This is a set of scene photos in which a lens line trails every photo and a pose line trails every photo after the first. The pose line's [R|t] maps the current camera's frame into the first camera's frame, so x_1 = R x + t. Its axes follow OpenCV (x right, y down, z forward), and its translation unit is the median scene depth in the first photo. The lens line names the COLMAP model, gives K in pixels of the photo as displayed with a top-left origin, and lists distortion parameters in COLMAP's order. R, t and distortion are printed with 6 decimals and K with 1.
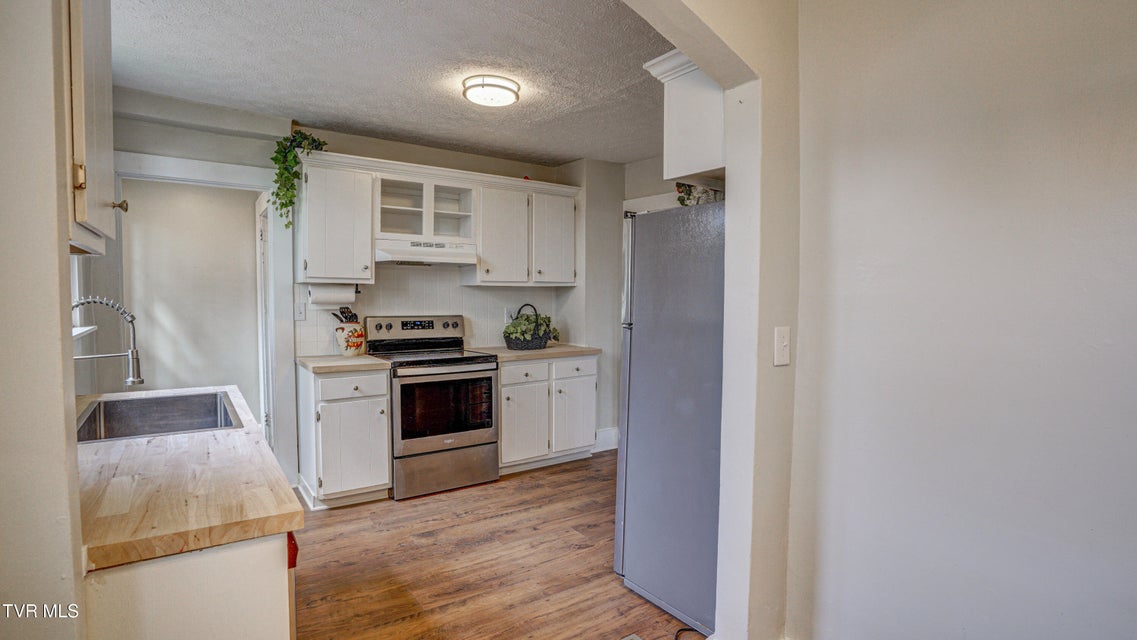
lens RADIAL K [[558.6, 0, 572.4], [0, 558.6, 317.5], [0, 0, 1]] dist [-0.083464, 0.038210]
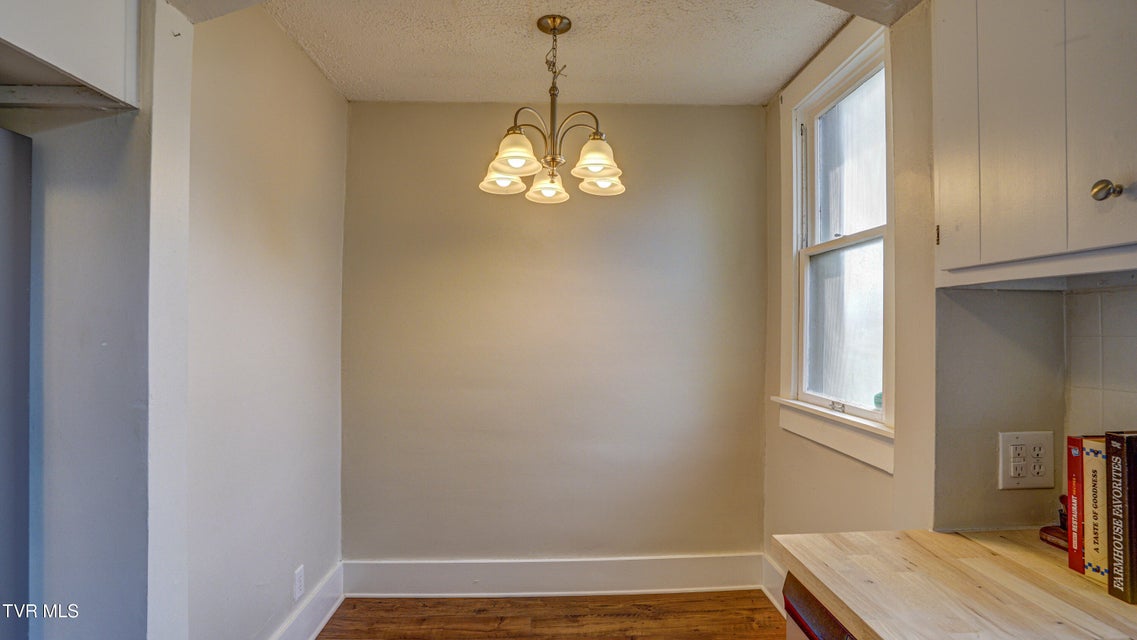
lens RADIAL K [[558.6, 0, 572.4], [0, 558.6, 317.5], [0, 0, 1]] dist [-0.083464, 0.038210]
pose [[-0.842400, -0.009531, 0.538768, -0.215232], [0.013209, 0.999178, 0.038330, -0.032149], [-0.538691, 0.039406, -0.841581, 0.609487]]
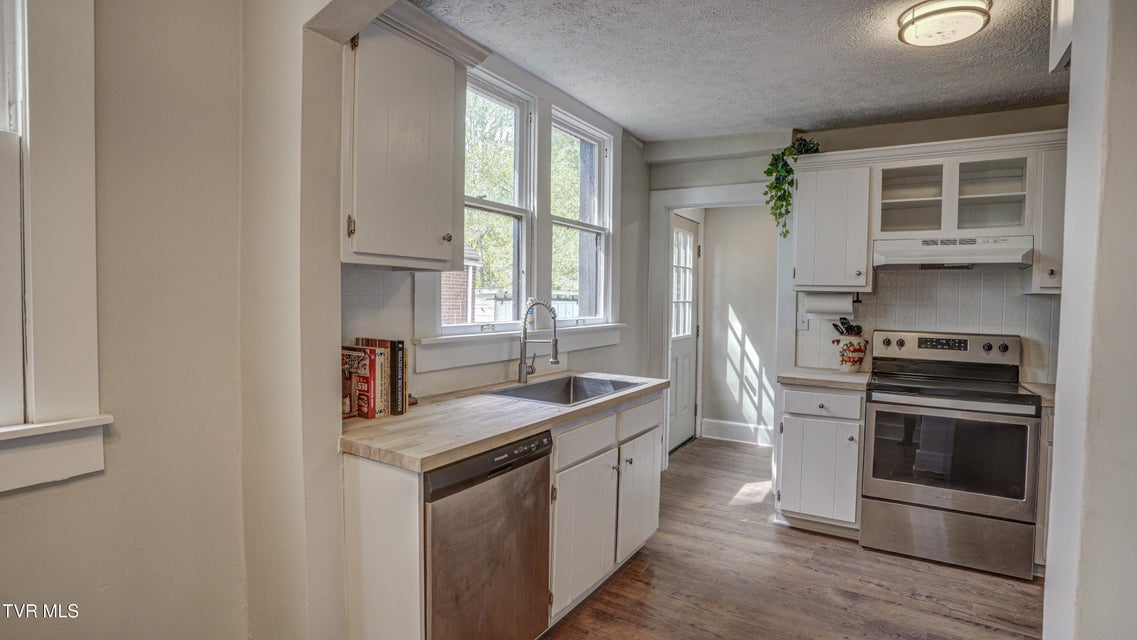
lens RADIAL K [[558.6, 0, 572.4], [0, 558.6, 317.5], [0, 0, 1]] dist [-0.083464, 0.038210]
pose [[0.394186, 0.028646, -0.918584, 0.250582], [-0.051987, 0.998609, 0.008833, -0.004085], [0.917559, 0.044272, 0.395127, 0.233990]]
